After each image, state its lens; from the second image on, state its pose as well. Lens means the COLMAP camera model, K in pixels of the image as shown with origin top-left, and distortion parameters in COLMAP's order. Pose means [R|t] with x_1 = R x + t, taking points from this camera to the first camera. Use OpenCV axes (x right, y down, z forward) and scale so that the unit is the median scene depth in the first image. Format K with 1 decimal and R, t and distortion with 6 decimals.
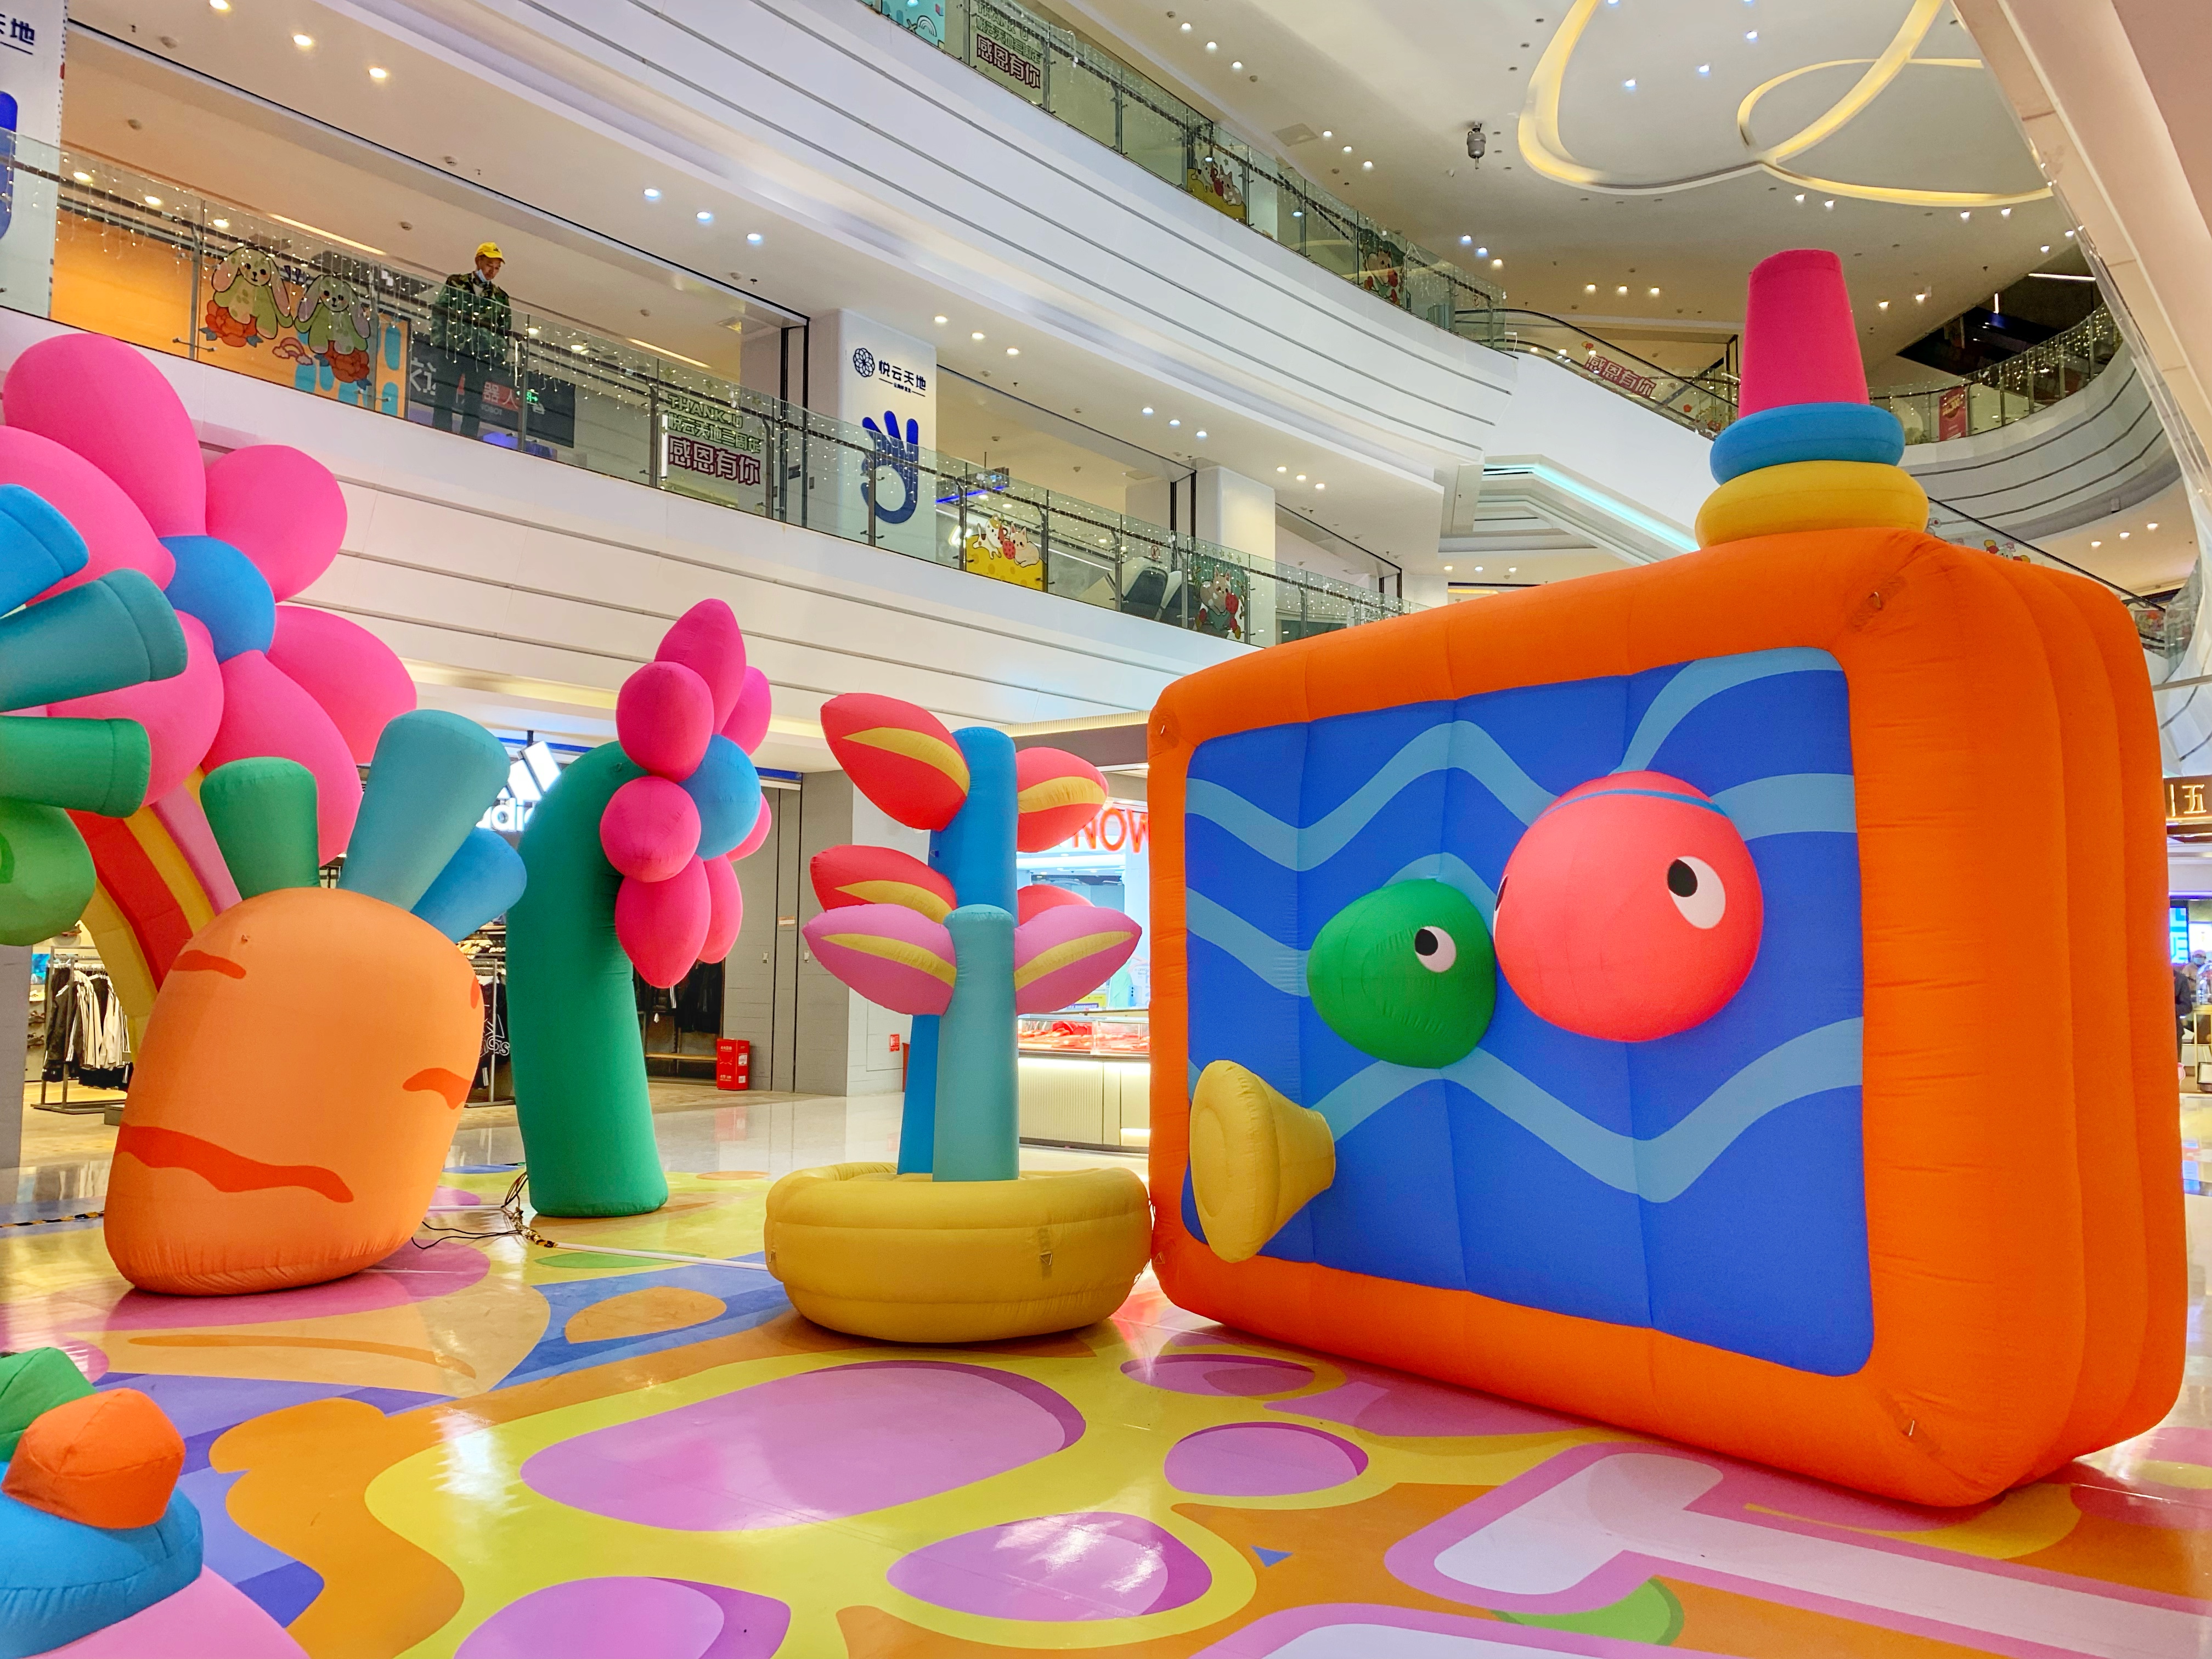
lens RADIAL K [[1756.2, 0, 1106.1], [0, 1756.2, 817.1], [0, 0, 1]] dist [0.071321, -0.086169]
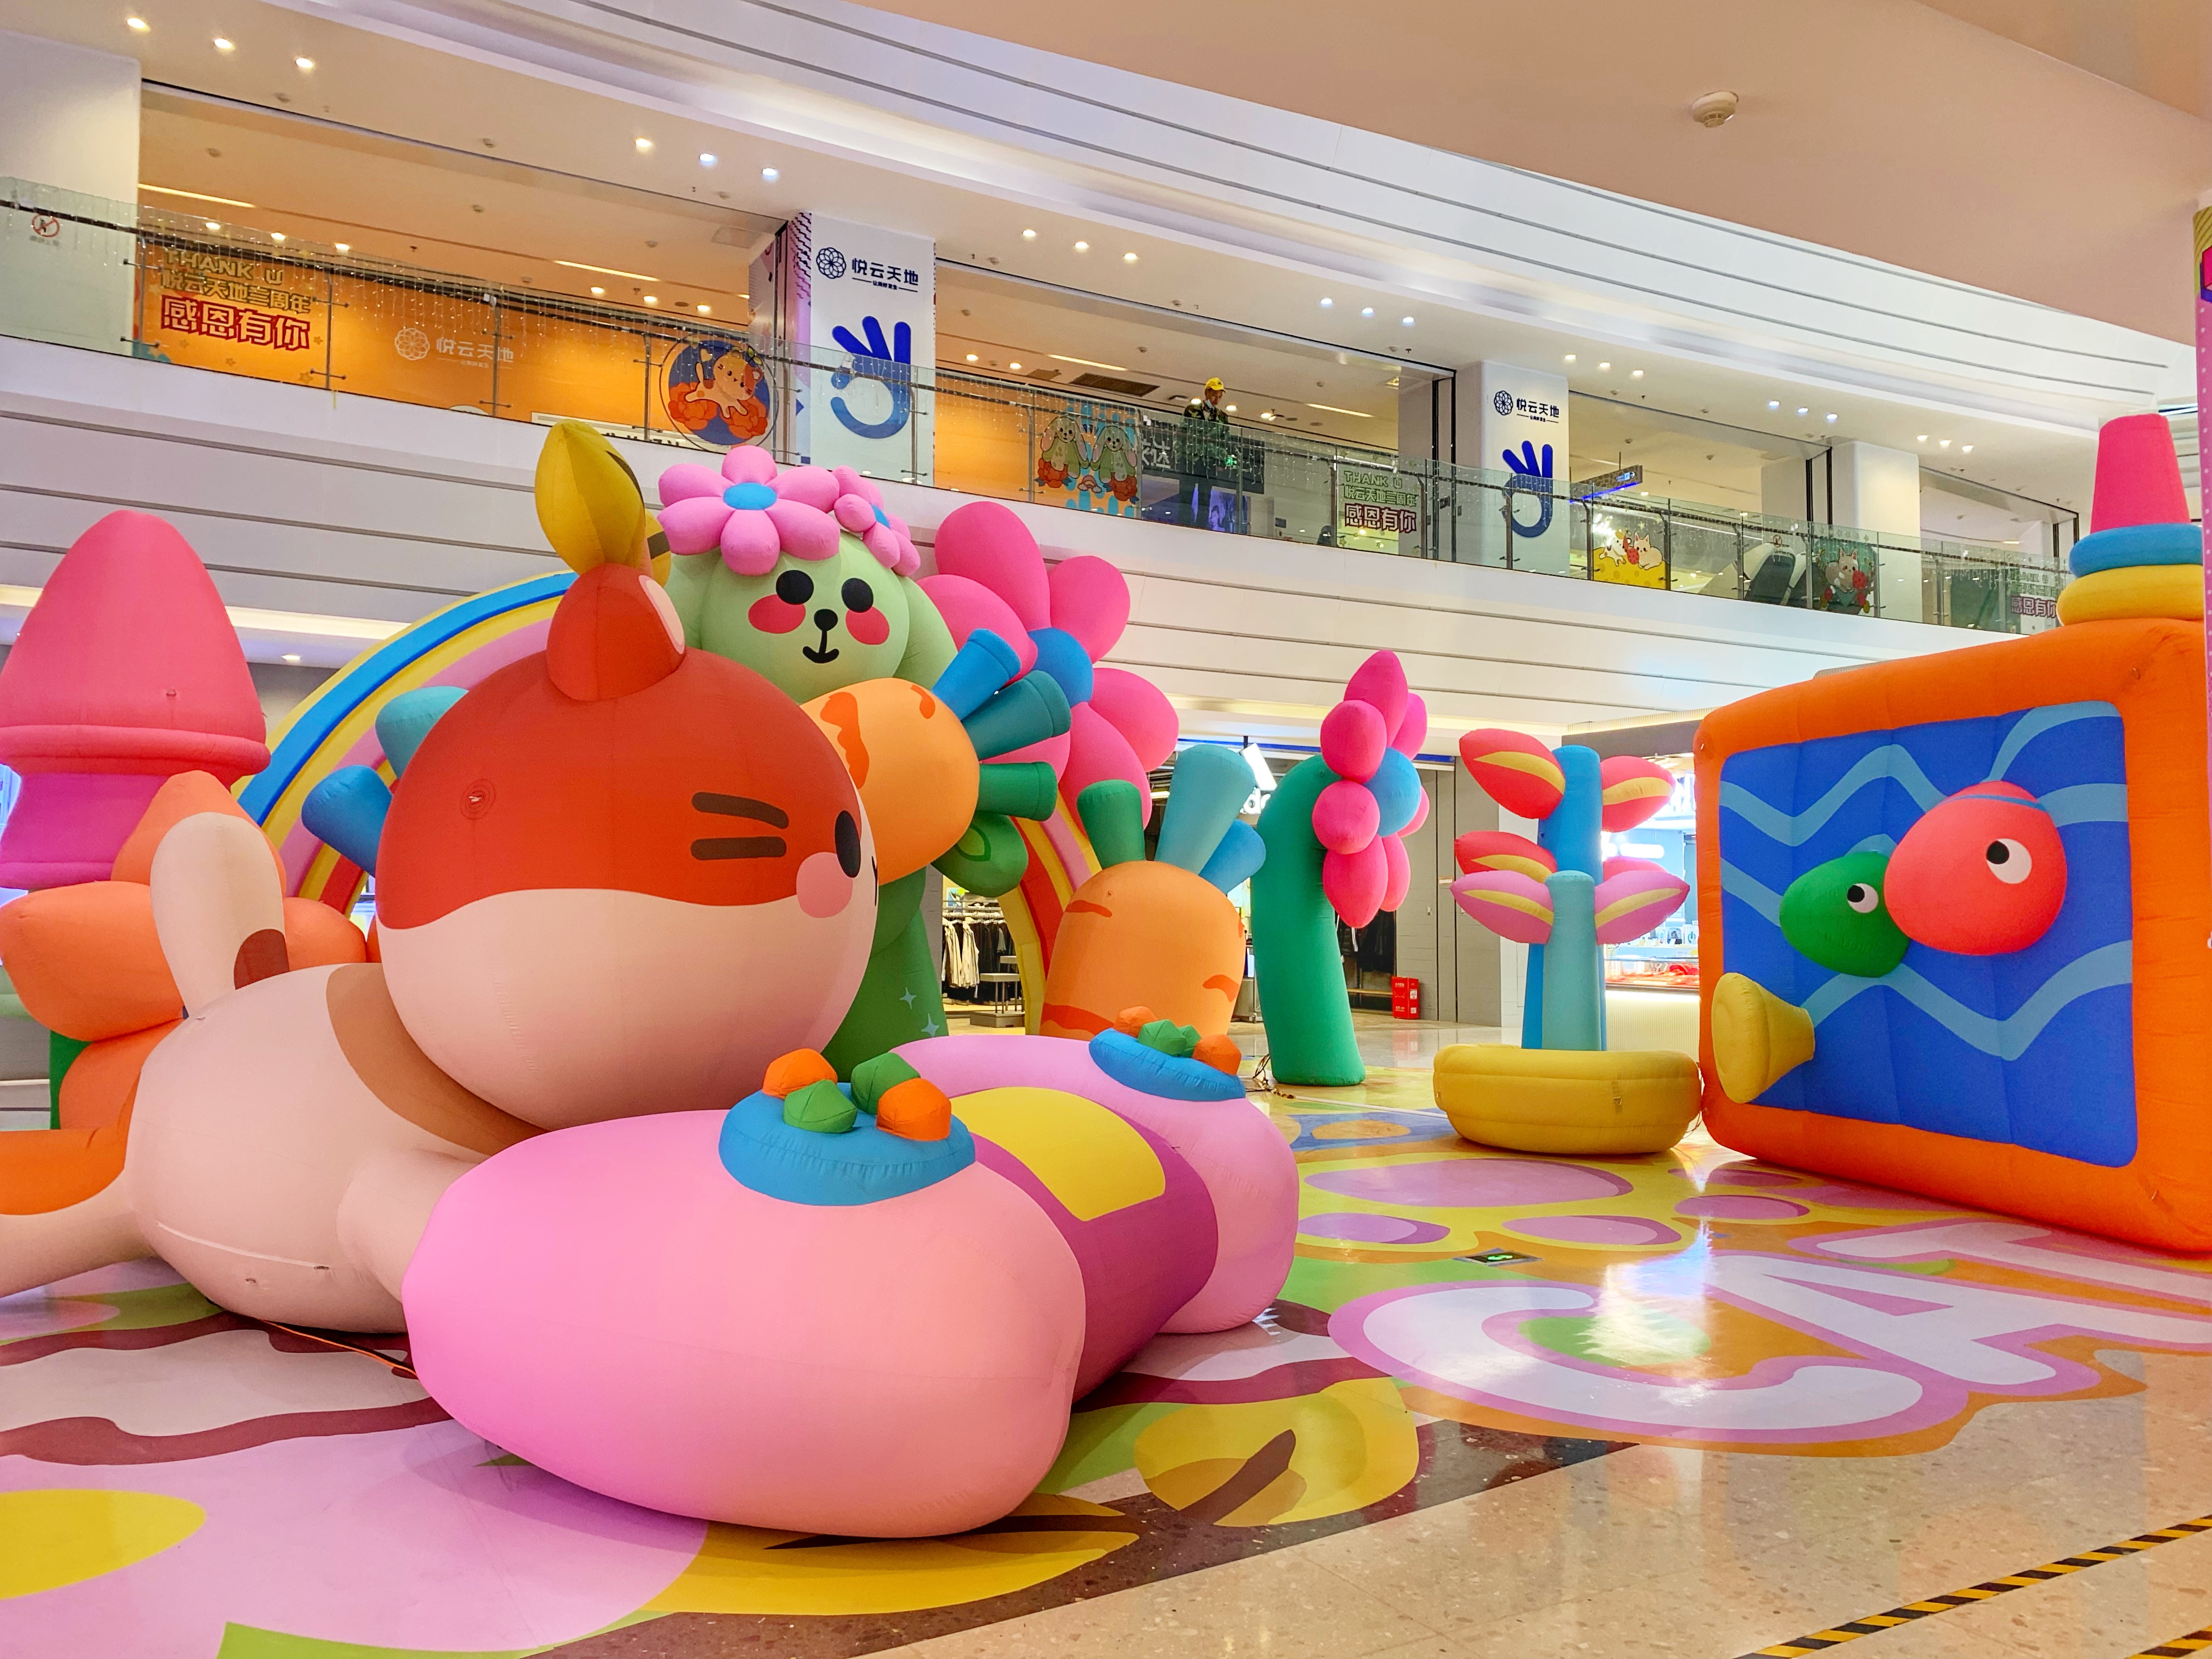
lens RADIAL K [[1756.2, 0, 1106.1], [0, 1756.2, 817.1], [0, 0, 1]] dist [0.071321, -0.086169]
pose [[0.931274, -0.019698, -0.363787, 0.072190], [0.028607, 0.999408, 0.019117, -0.023642], [0.363195, -0.028210, 0.931286, -0.362572]]
